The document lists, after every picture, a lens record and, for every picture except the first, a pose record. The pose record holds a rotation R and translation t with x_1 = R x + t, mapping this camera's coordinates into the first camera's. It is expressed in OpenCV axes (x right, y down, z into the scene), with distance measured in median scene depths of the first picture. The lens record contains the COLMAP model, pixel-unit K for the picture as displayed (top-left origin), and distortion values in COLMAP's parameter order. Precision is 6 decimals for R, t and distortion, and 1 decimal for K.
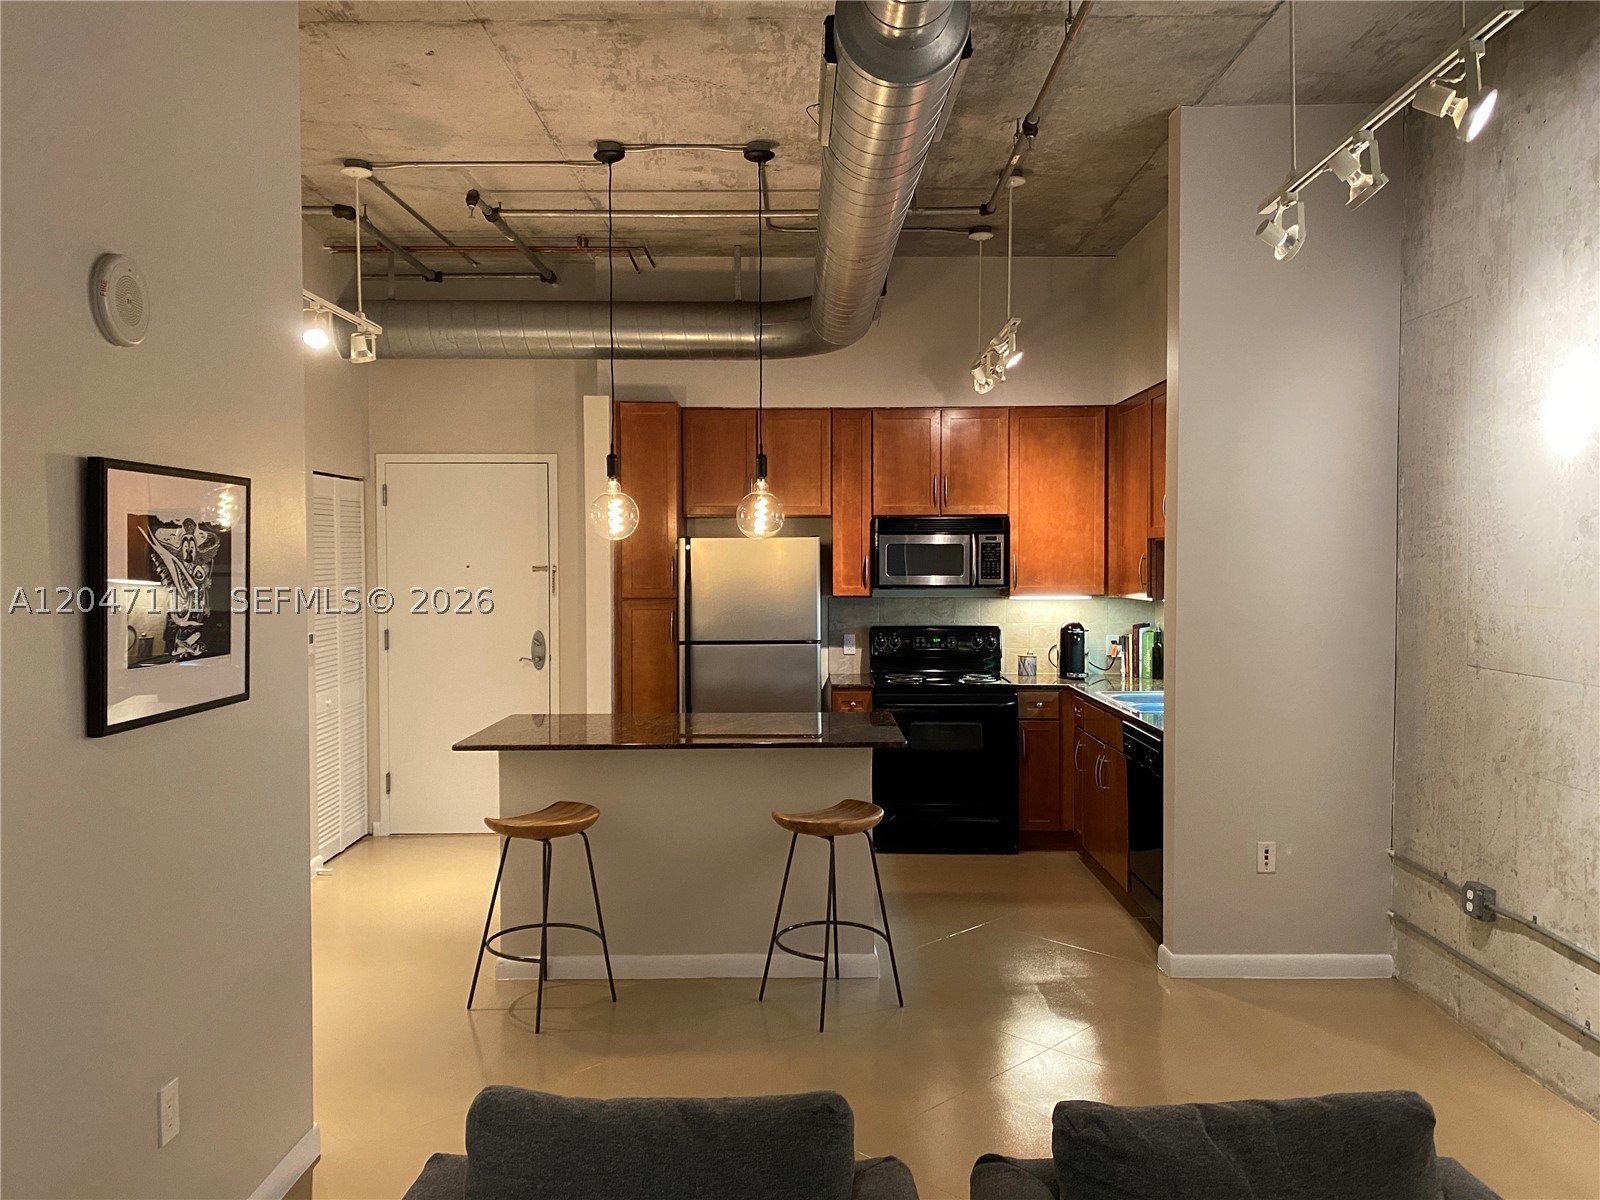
lens RADIAL K [[1232.9, 0, 805.1], [0, 1232.9, 602.5], [0, 0, 1]] dist [0.029547, -0.045347]
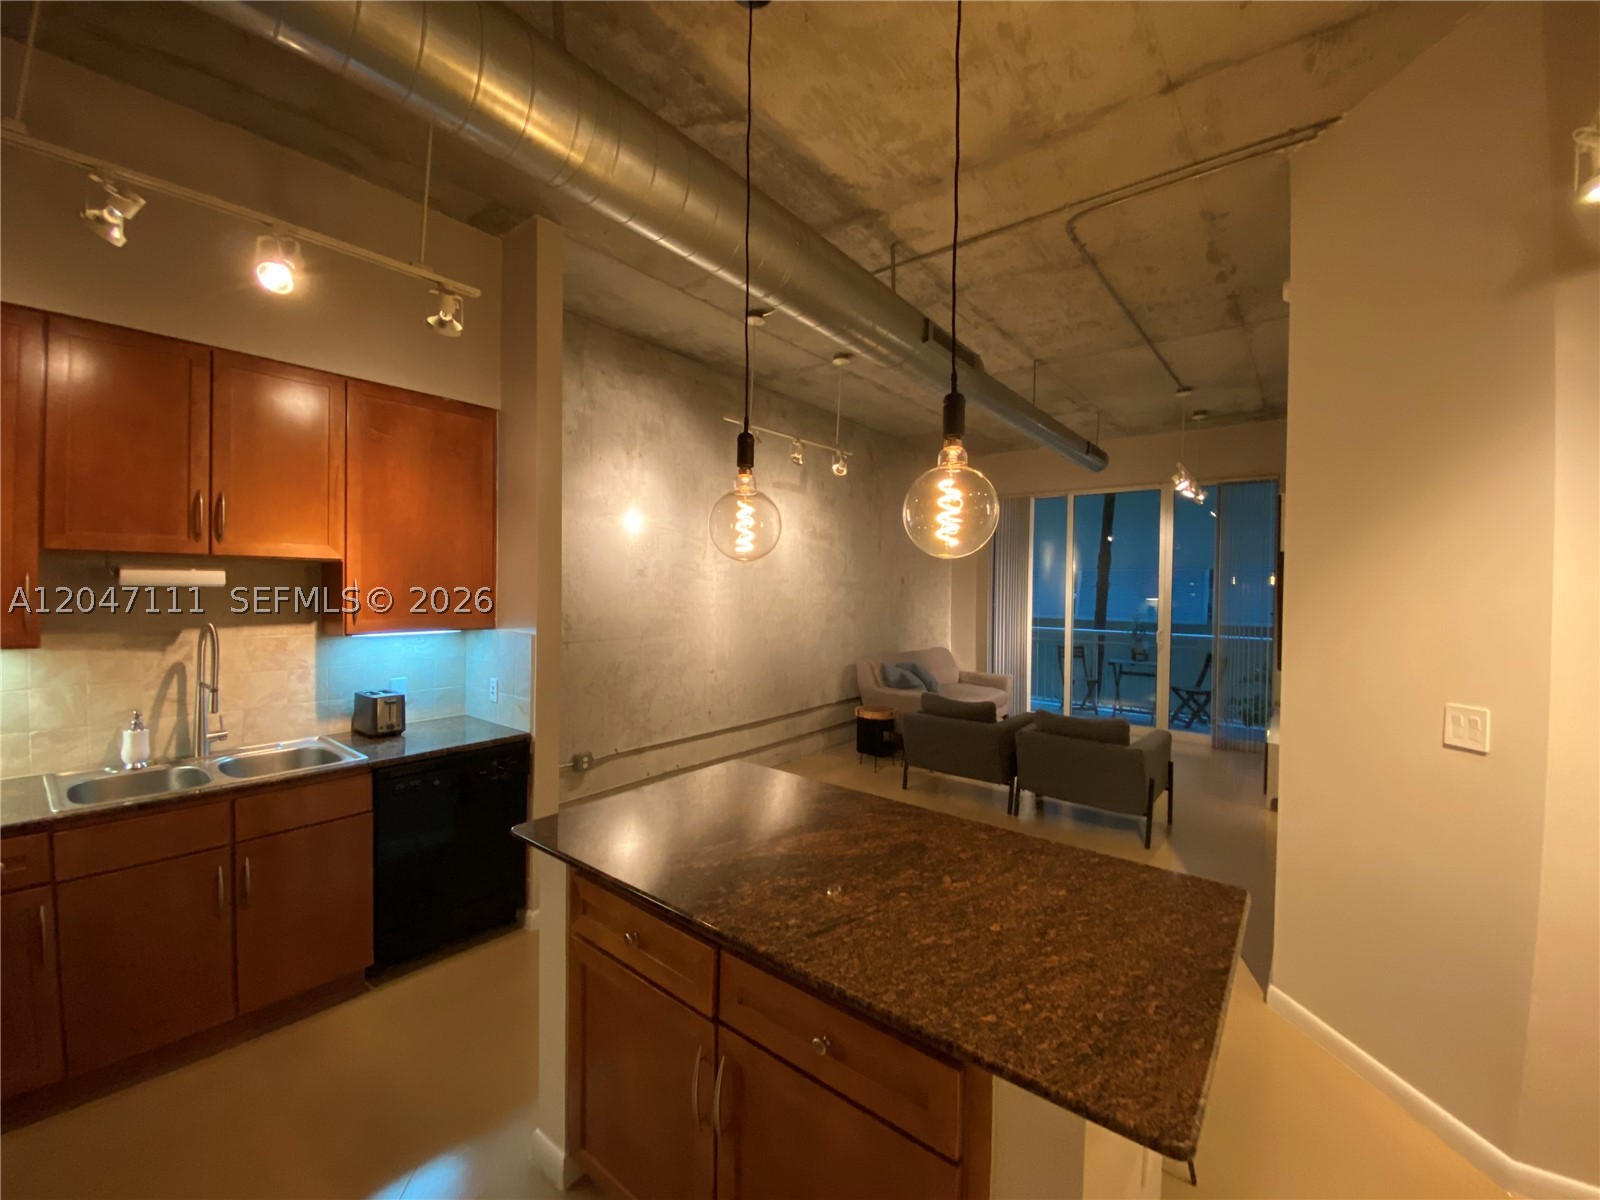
lens RADIAL K [[642.8, 0, 791.1], [0, 642.8, 595.5], [0, 0, 1]] dist [0.001990, -0.000002]
pose [[-0.773032, -0.017140, 0.634136, -0.477385], [0.012800, 0.999010, 0.042605, -0.080664], [-0.634238, 0.041052, -0.772047, 2.154630]]
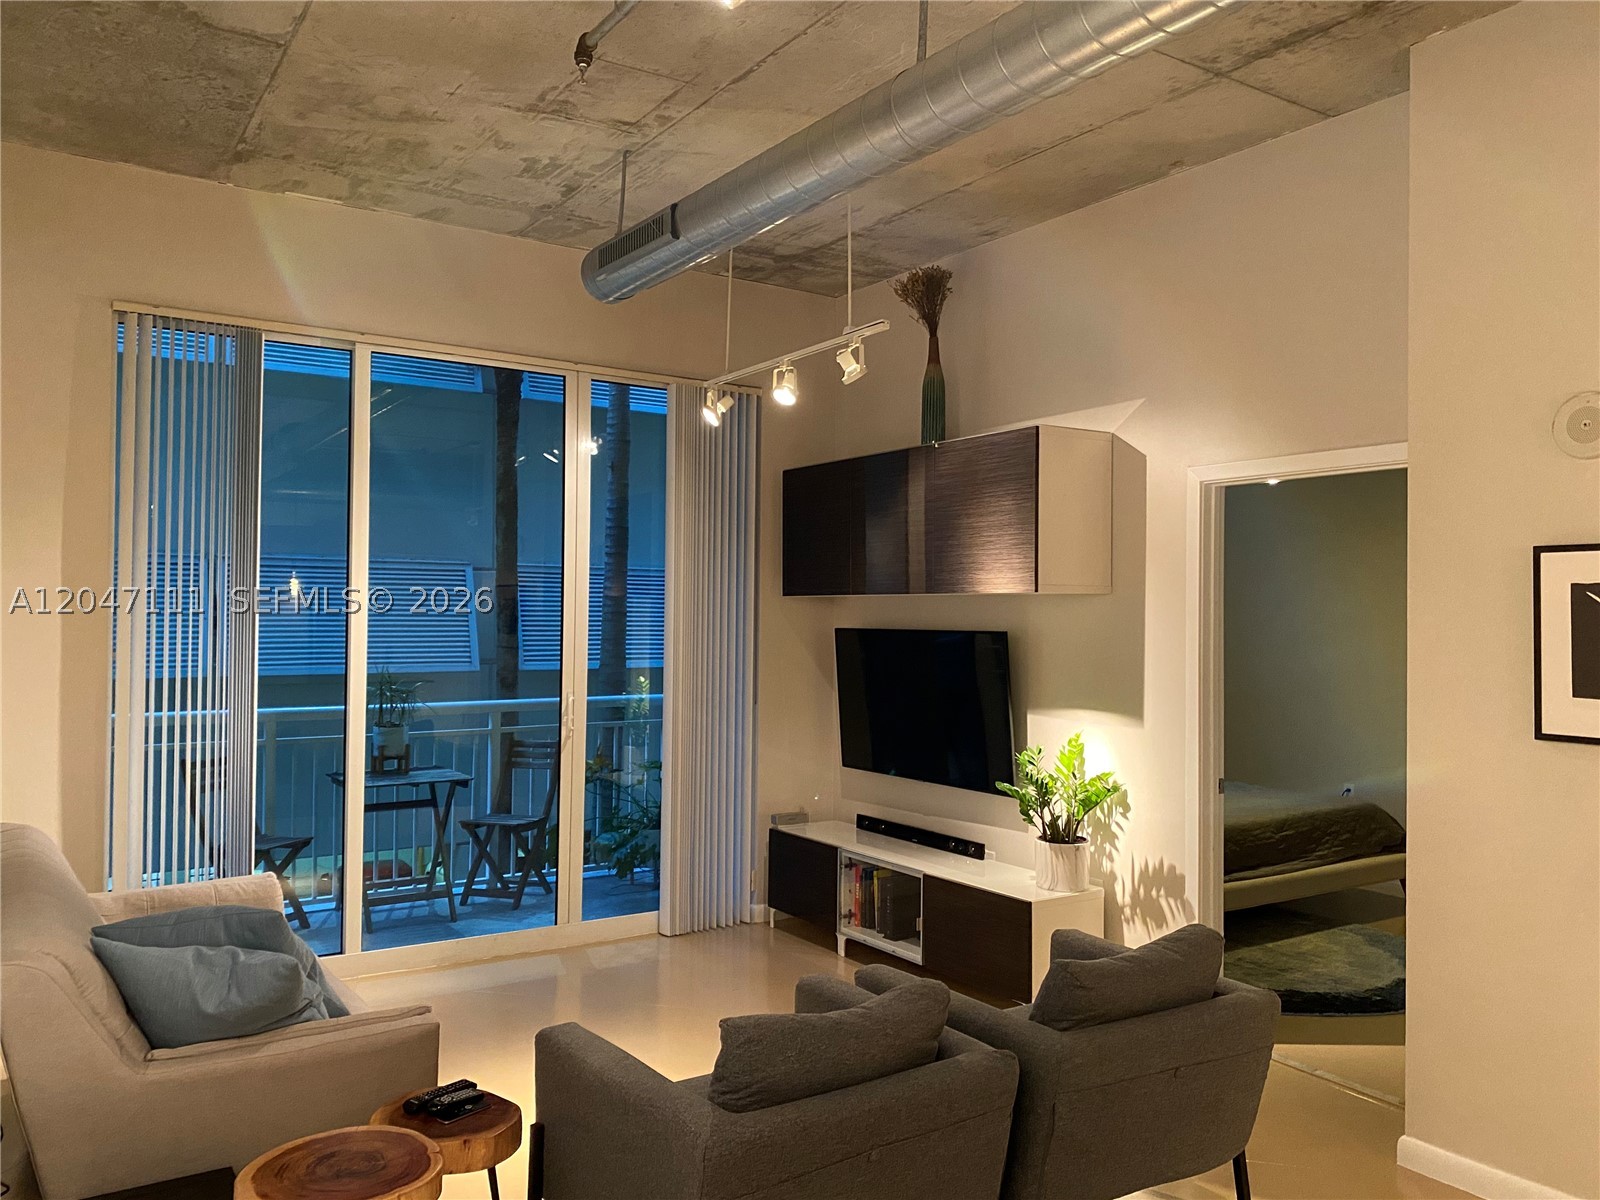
lens RADIAL K [[1232.9, 0, 810.5], [0, 1232.9, 600.9], [0, 0, 1]] dist [0.029547, -0.045347]
pose [[-0.832883, -0.013739, -0.553279, 0.718952], [-0.029262, 0.999387, 0.019233, -0.043387], [0.552676, 0.032209, -0.832774, 1.340787]]
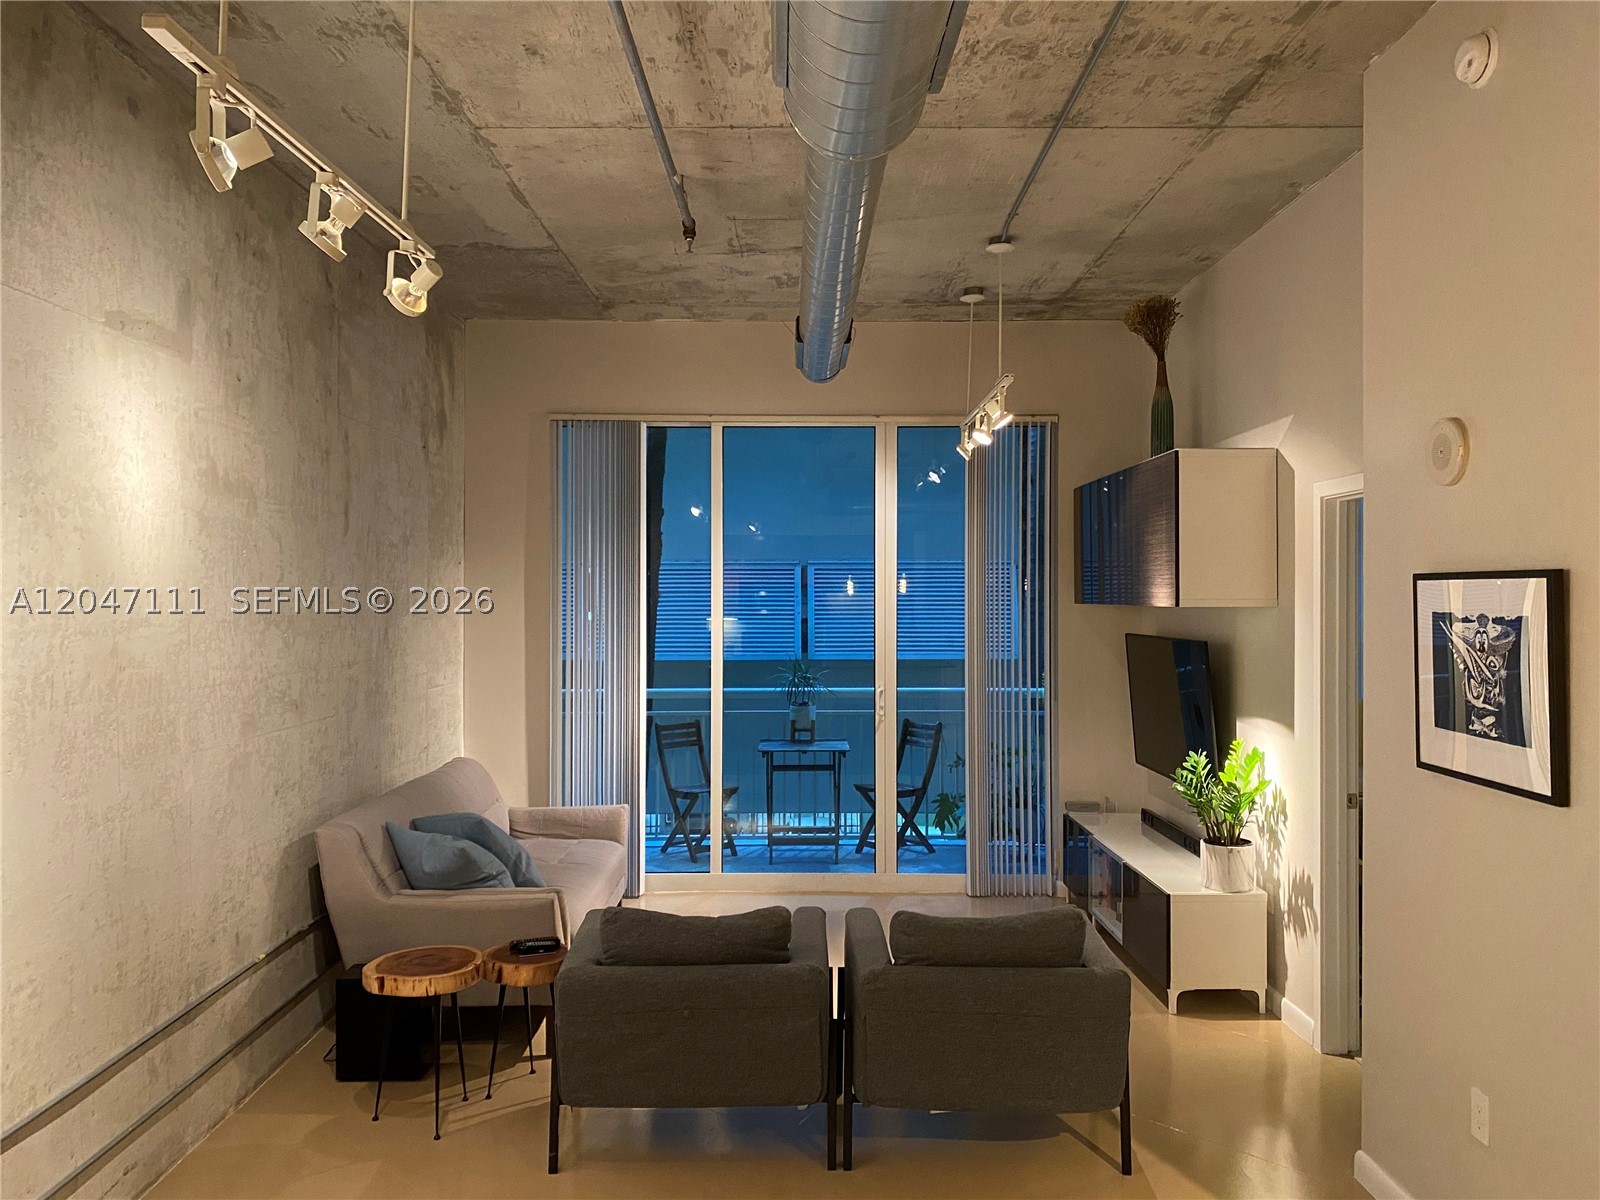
lens RADIAL K [[1232.9, 0, 805.4], [0, 1232.9, 589.9], [0, 0, 1]] dist [0.029547, -0.045347]
pose [[-0.999995, 0.000128, -0.003145, 0.114570], [0.000019, 0.999408, 0.034414, -0.113541], [0.003148, 0.034414, -0.999403, 1.876816]]
